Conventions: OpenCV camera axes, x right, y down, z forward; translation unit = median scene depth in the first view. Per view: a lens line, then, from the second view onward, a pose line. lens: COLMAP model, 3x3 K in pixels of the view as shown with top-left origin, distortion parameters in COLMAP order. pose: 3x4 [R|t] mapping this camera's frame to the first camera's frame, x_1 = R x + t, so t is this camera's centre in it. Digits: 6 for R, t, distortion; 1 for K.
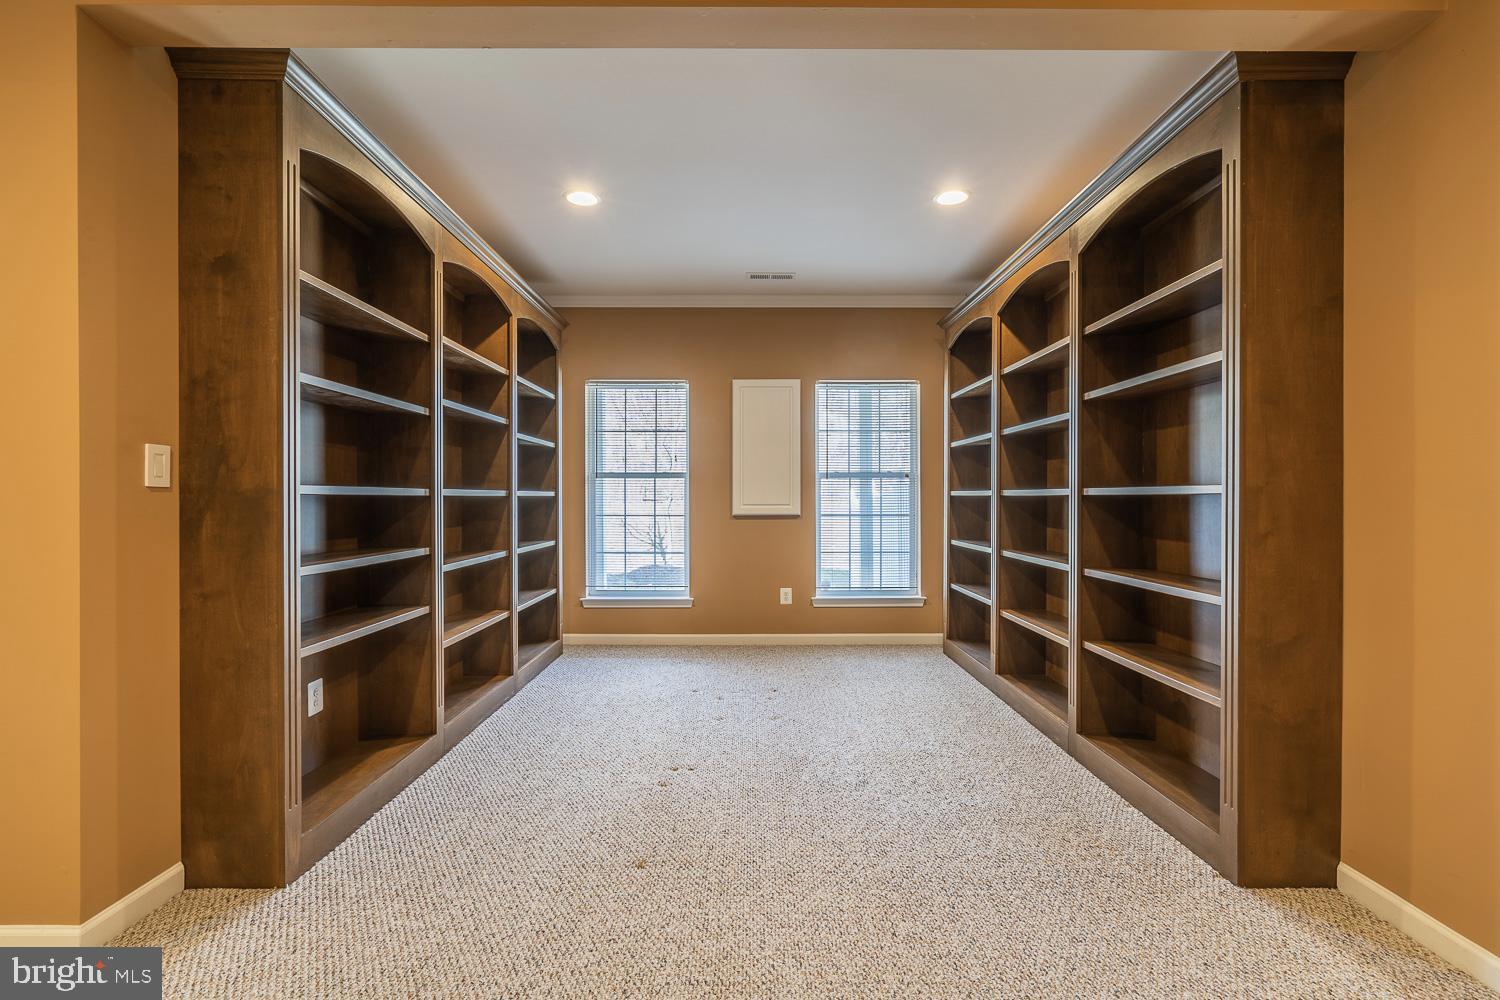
lens RADIAL K [[680.5, 0, 749.8], [0, 680.5, 497.8], [0, 0, 1]] dist [-0.000596, -0.000312]
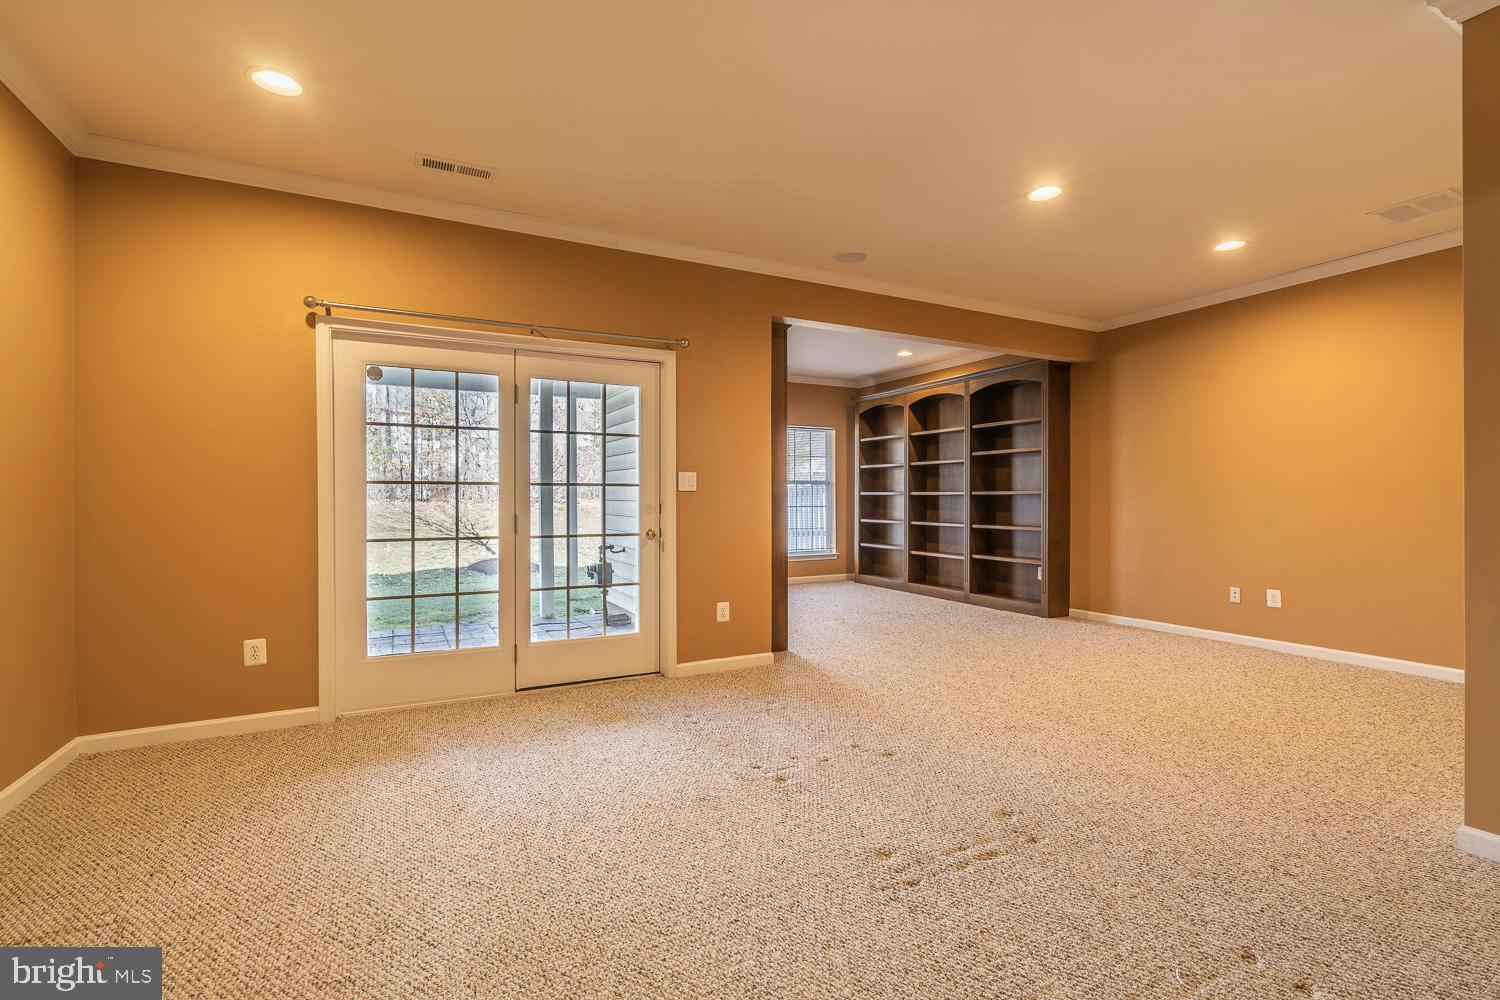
lens RADIAL K [[680.5, 0, 749.3], [0, 680.5, 498.9], [0, 0, 1]] dist [-0.000596, -0.000312]
pose [[0.885136, 0.000618, 0.465332, -1.164233], [-0.001438, 0.999998, 0.001408, 0.007467], [-0.465330, -0.001915, 0.885135, -0.677179]]
